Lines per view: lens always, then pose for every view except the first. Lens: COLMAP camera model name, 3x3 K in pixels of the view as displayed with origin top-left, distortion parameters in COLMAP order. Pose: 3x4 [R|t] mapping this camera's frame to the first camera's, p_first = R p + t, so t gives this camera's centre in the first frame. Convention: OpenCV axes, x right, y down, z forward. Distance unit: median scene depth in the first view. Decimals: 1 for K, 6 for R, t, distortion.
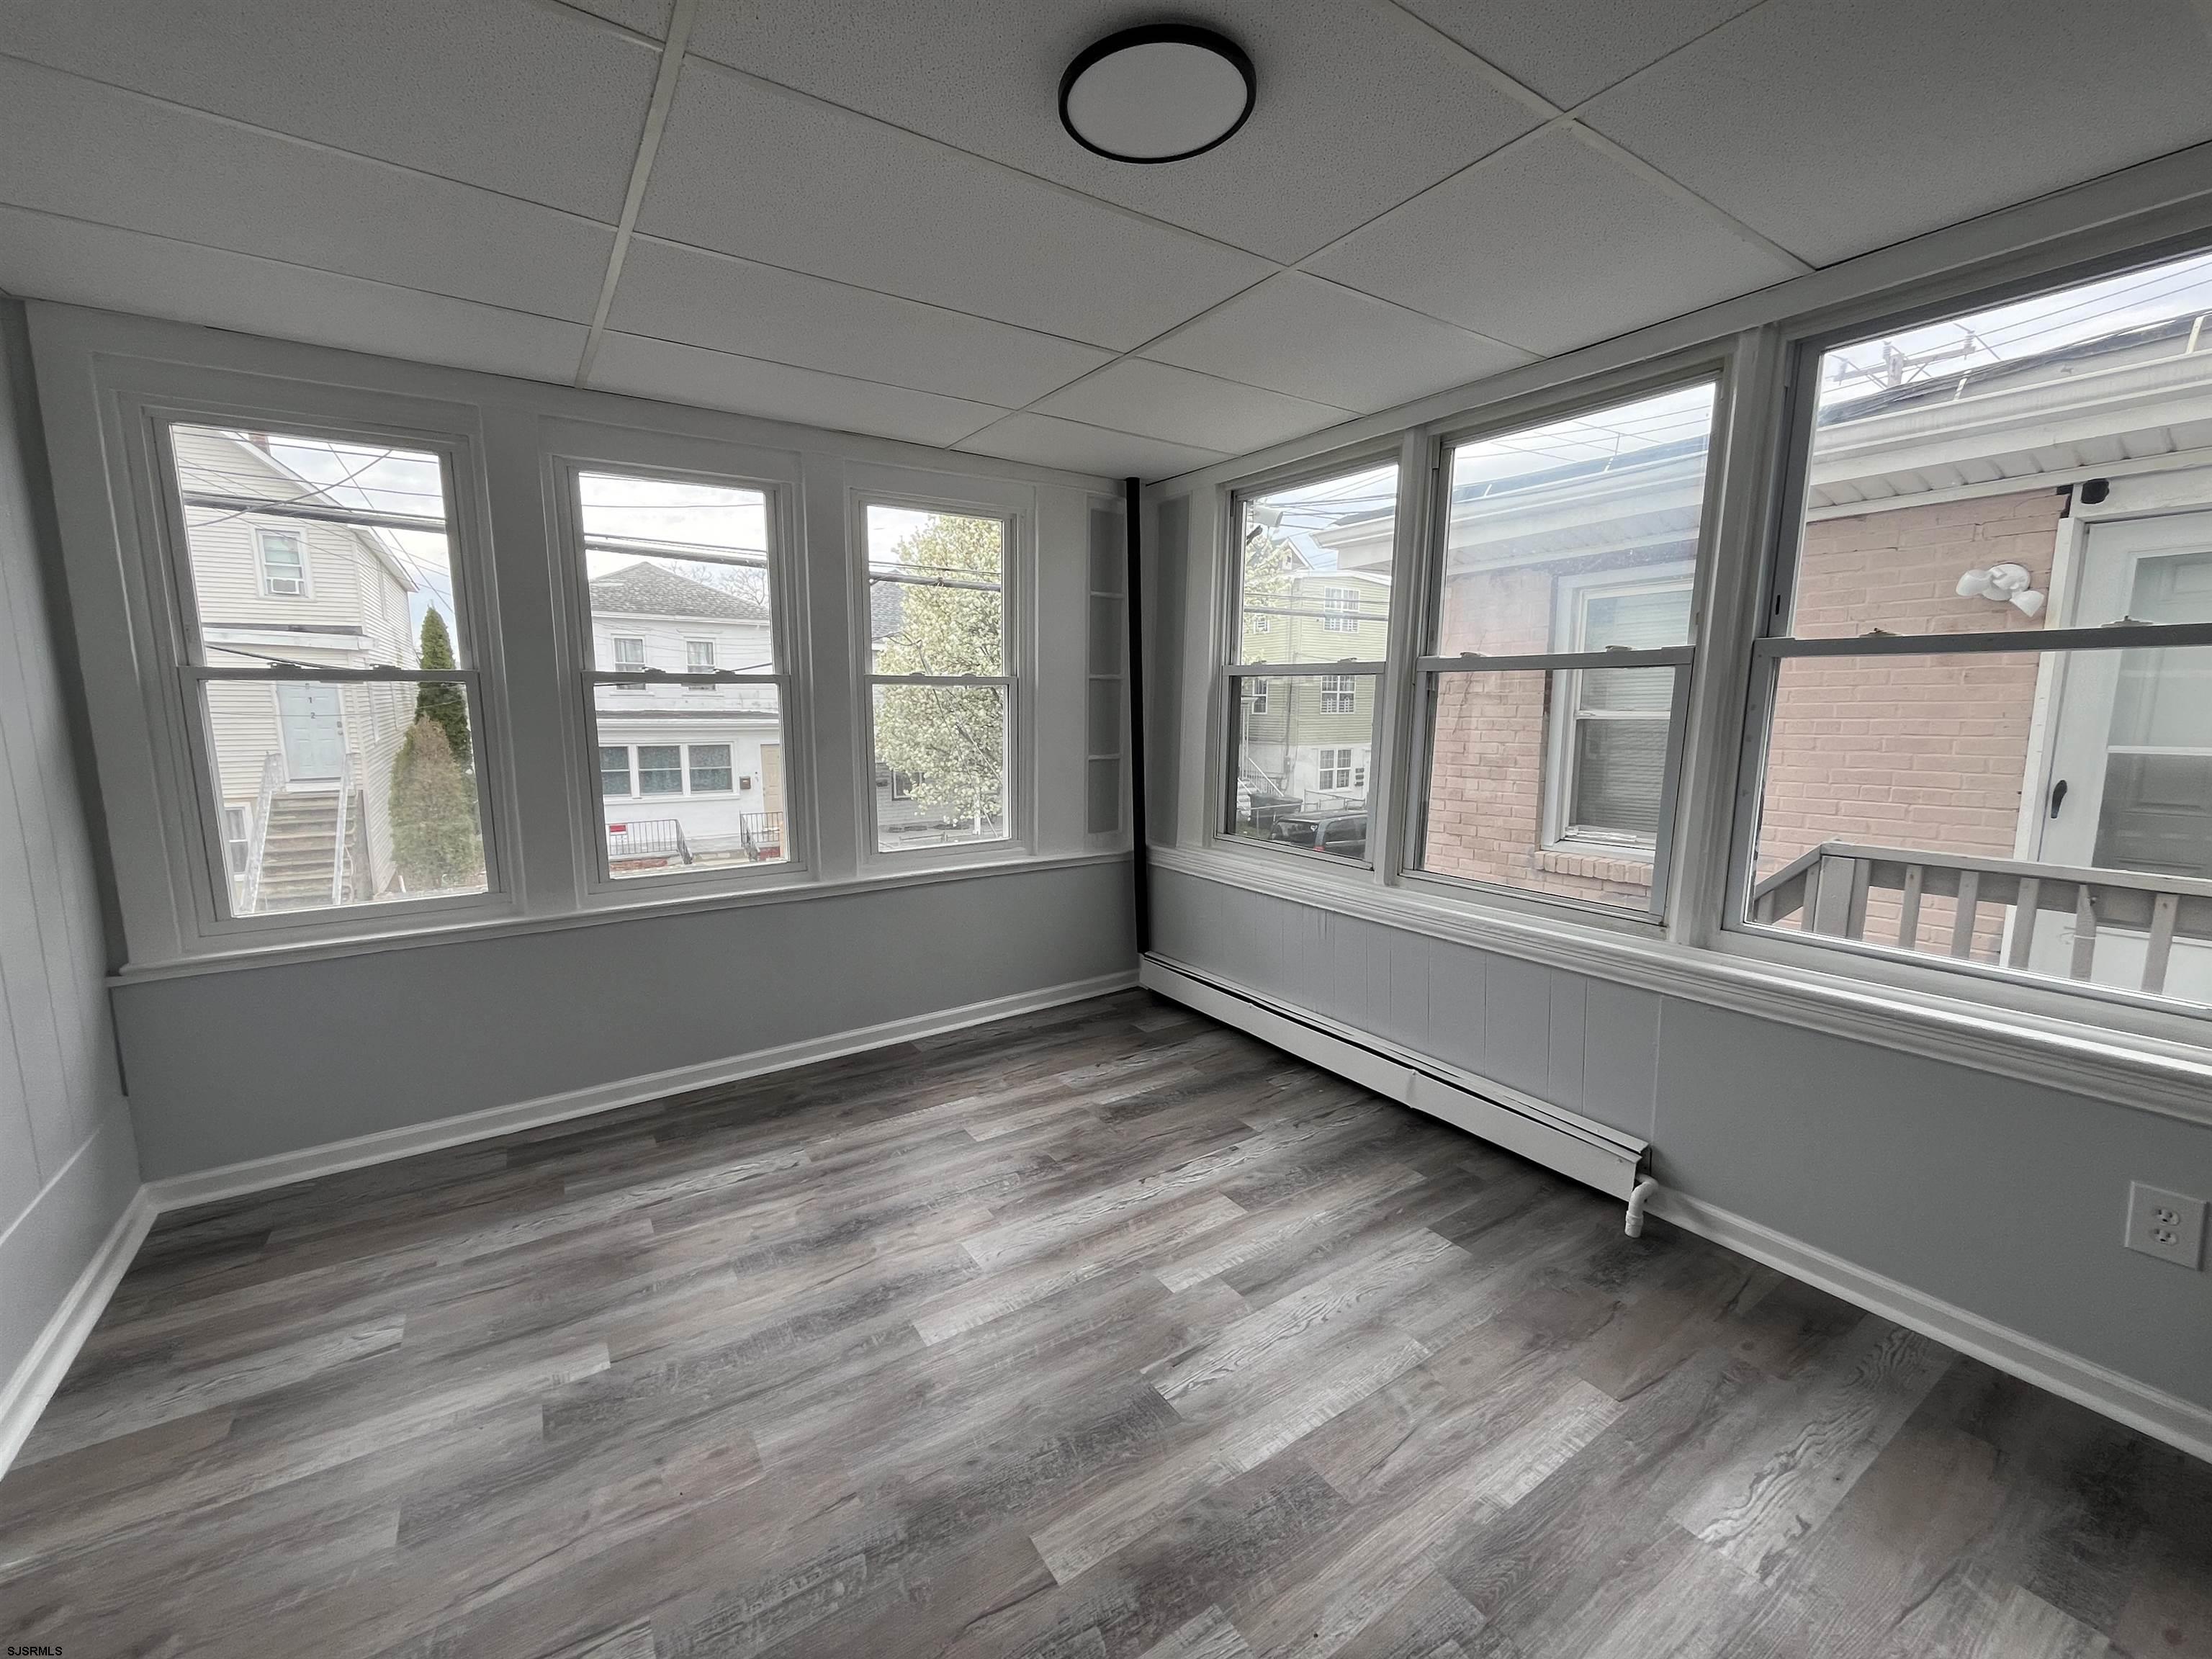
lens RADIAL K [[901.0, 0, 1100.4], [0, 901.0, 835.9], [0, 0, 1]] dist [-0.001904, 0.000120]
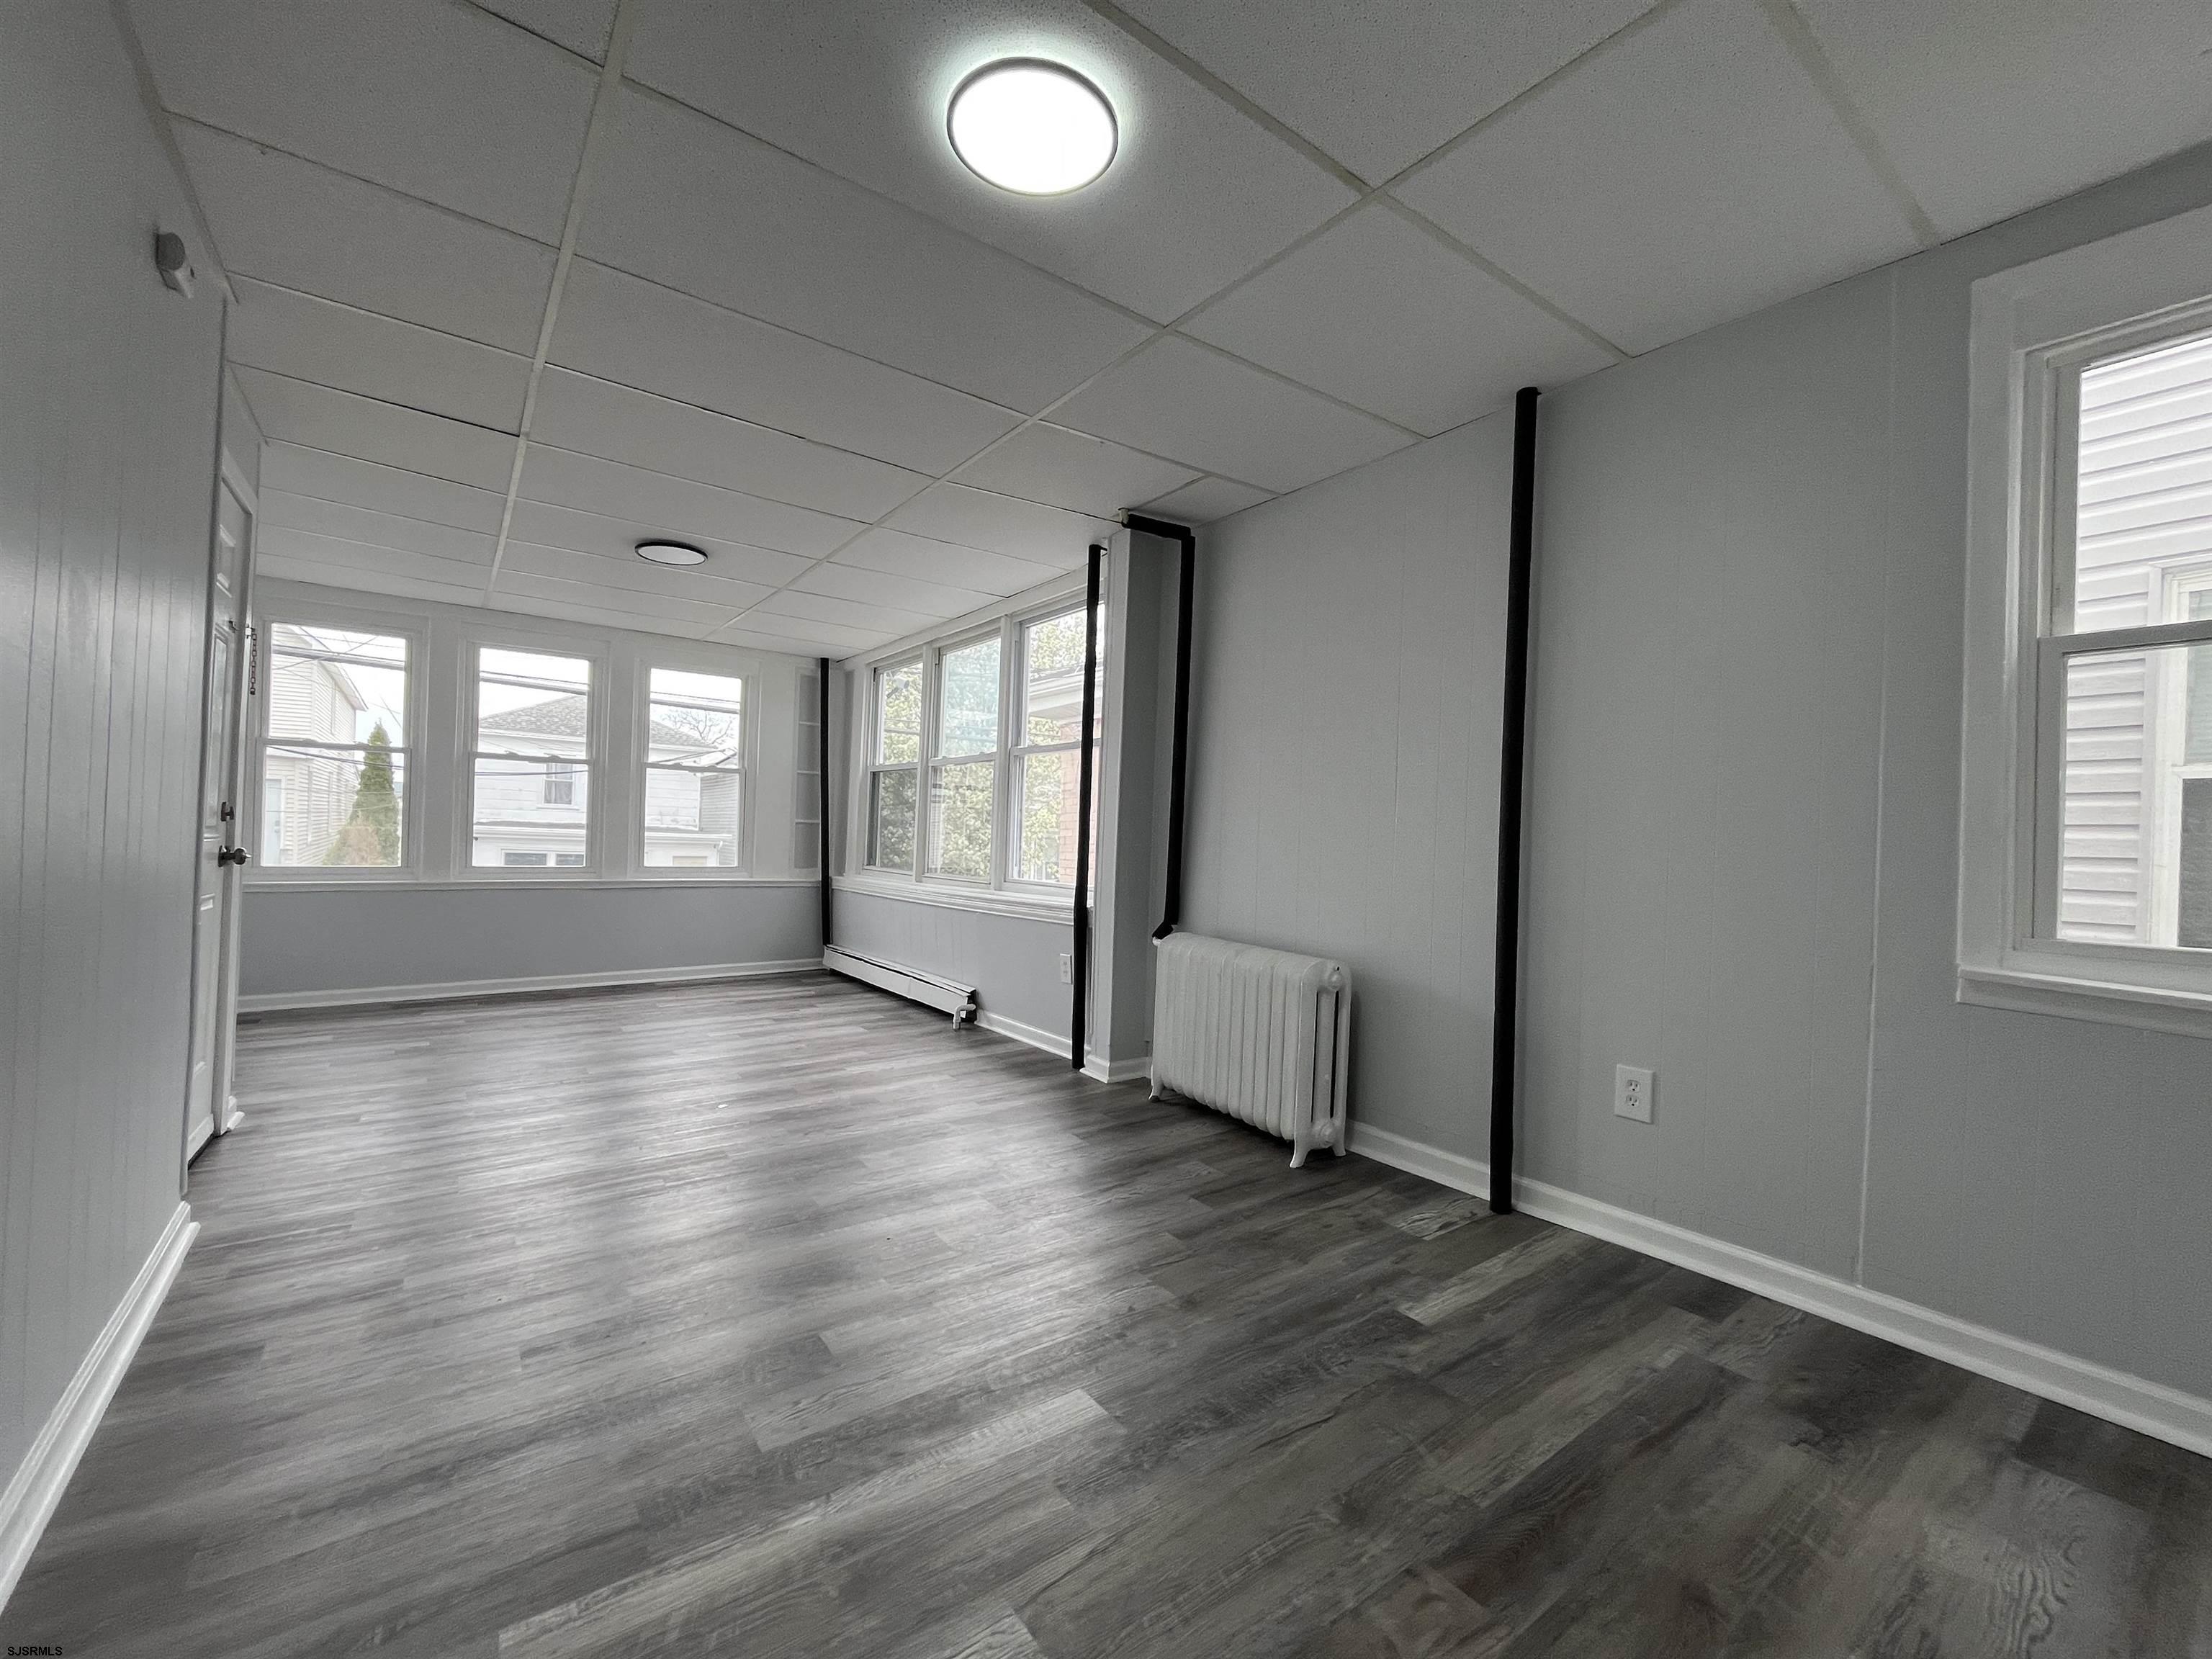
lens RADIAL K [[901.0, 0, 1100.4], [0, 901.0, 835.9], [0, 0, 1]] dist [-0.001904, 0.000120]
pose [[0.998121, 0.029249, 0.053833, 0.499911], [-0.020599, 0.987743, -0.154726, 0.200692], [-0.057699, 0.153326, 0.986490, -0.701683]]
